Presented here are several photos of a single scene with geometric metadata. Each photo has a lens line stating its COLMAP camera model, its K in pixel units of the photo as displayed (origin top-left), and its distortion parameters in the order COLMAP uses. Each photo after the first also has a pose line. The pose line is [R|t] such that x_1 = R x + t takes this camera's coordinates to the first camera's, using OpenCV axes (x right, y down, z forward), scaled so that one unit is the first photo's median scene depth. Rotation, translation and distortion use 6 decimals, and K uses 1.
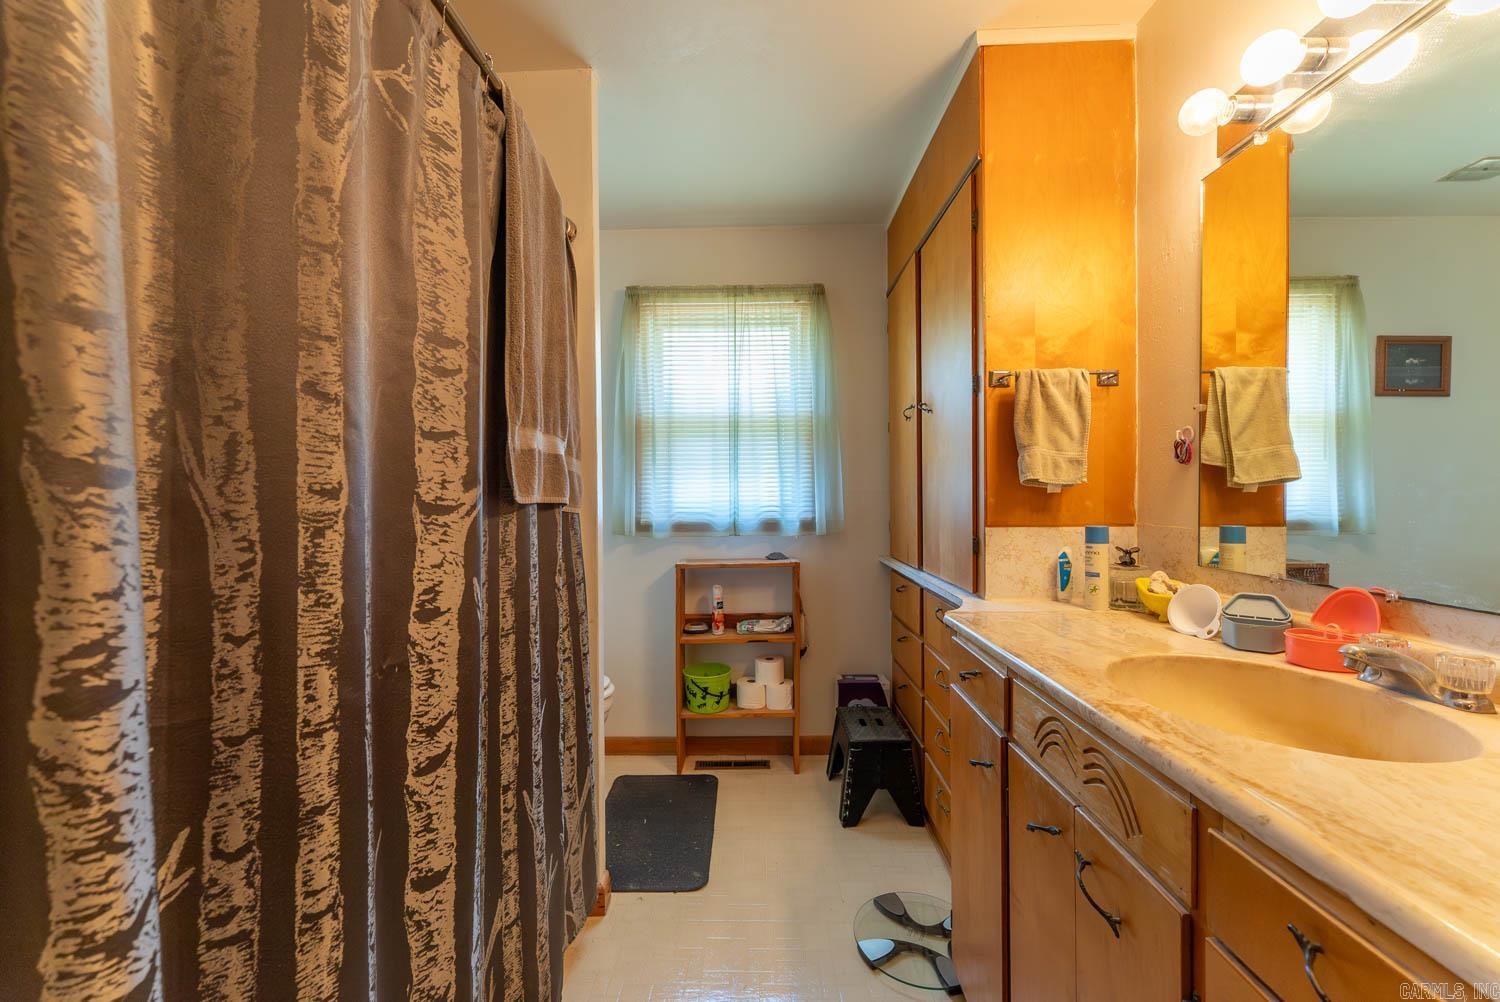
lens RADIAL K [[602.4, 0, 749.3], [0, 602.4, 504.3], [0, 0, 1]] dist [-0.000437, 0.000160]
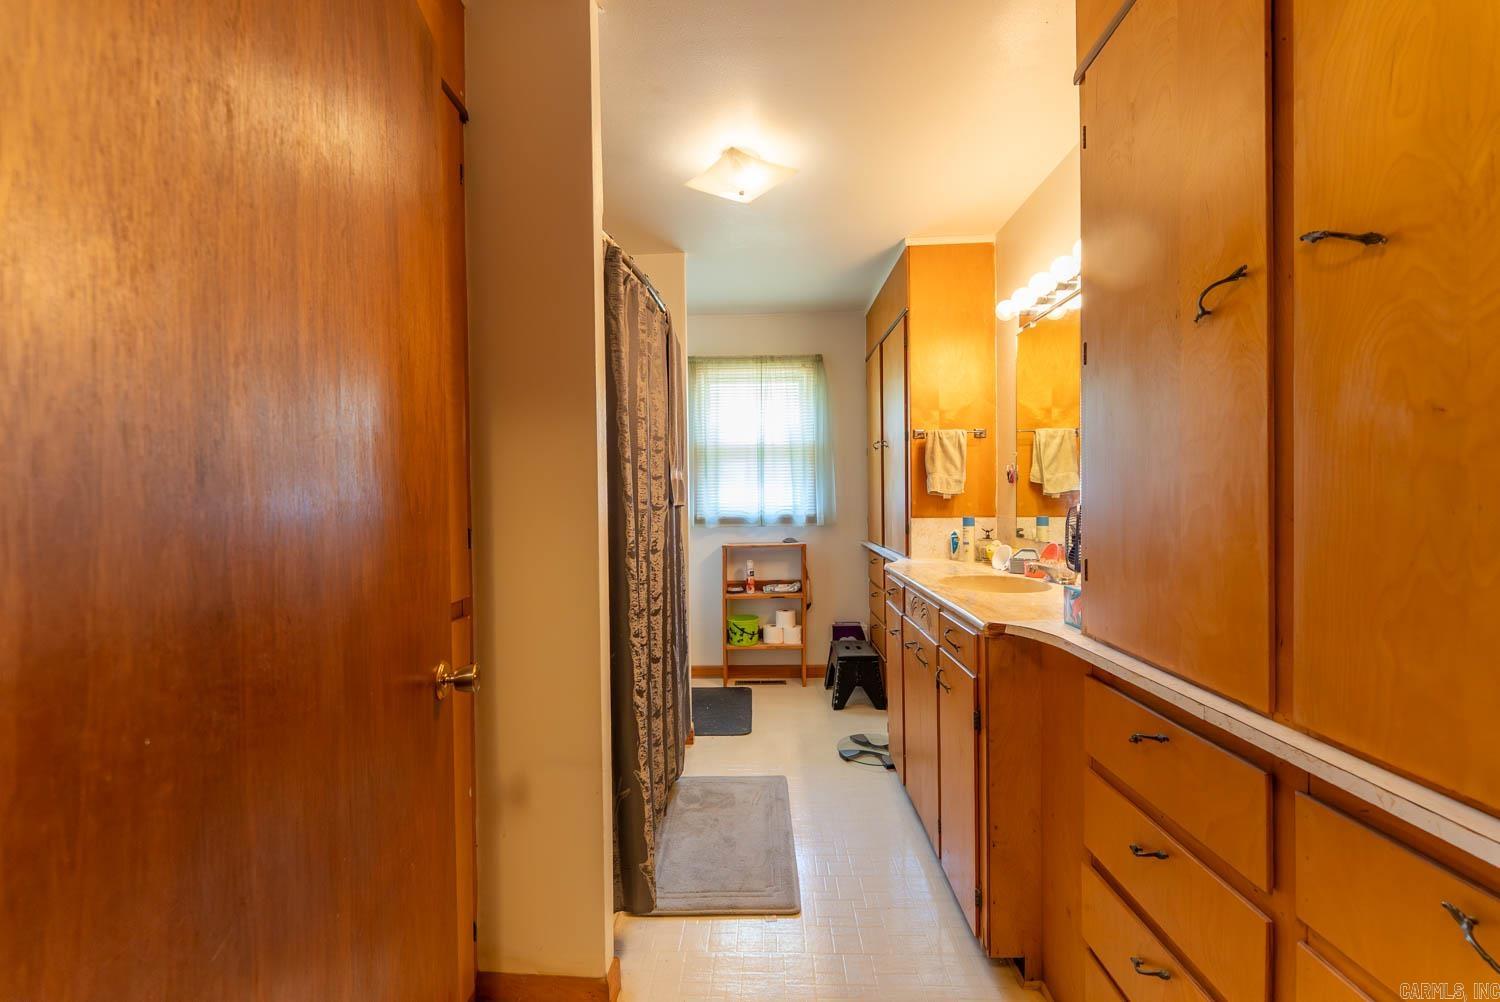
lens RADIAL K [[602.4, 0, 749.3], [0, 602.4, 504.3], [0, 0, 1]] dist [-0.000437, 0.000160]
pose [[0.999943, -0.002804, -0.010315, -0.047143], [0.002812, 0.999996, 0.000745, -0.003403], [0.010313, -0.000774, 0.999947, -0.564200]]
